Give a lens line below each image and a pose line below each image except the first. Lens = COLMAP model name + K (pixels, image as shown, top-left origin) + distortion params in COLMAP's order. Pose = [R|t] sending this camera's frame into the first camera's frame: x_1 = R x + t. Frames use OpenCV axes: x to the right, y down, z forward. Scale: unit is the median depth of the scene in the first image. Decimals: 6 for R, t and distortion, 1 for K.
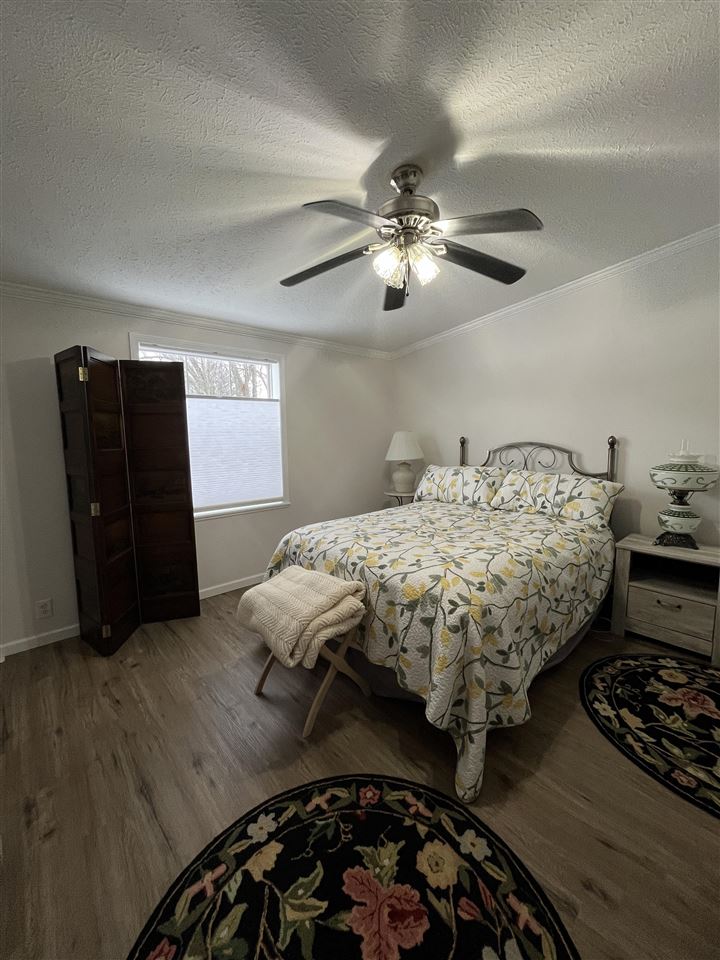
lens RADIAL K [[385.0, 0, 357.9], [0, 385.0, 477.8], [0, 0, 1]] dist [-0.000613, -0.000411]
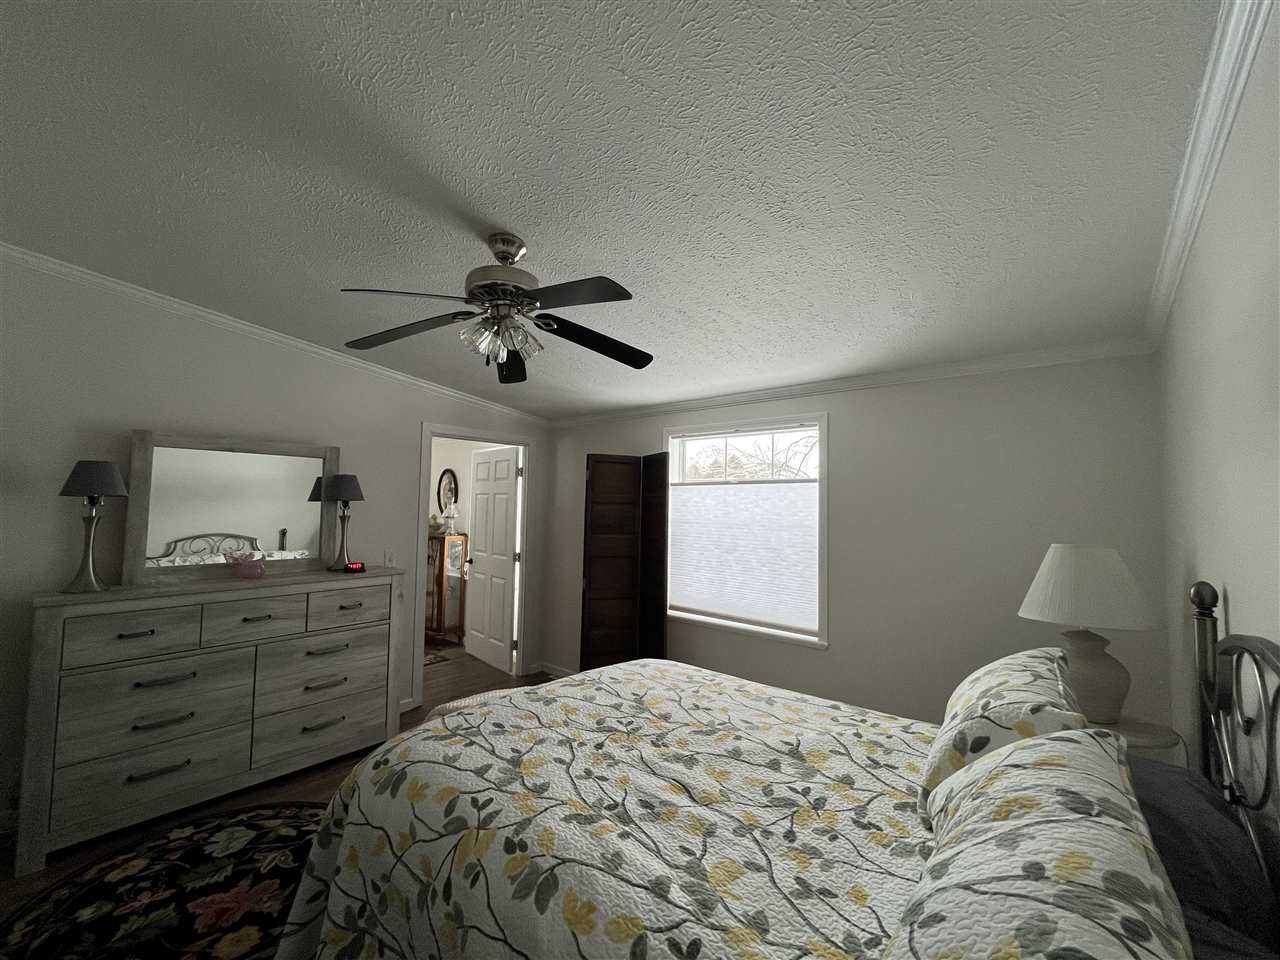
lens RADIAL K [[513.3, 0, 638.3], [0, 513.3, 480.7], [0, 0, 1]] dist [-0.000613, -0.000411]
pose [[0.146287, -0.032315, -0.988714, 0.852813], [-0.135785, 0.989350, -0.052426, -0.156303], [0.979879, 0.141922, 0.140341, 0.802236]]
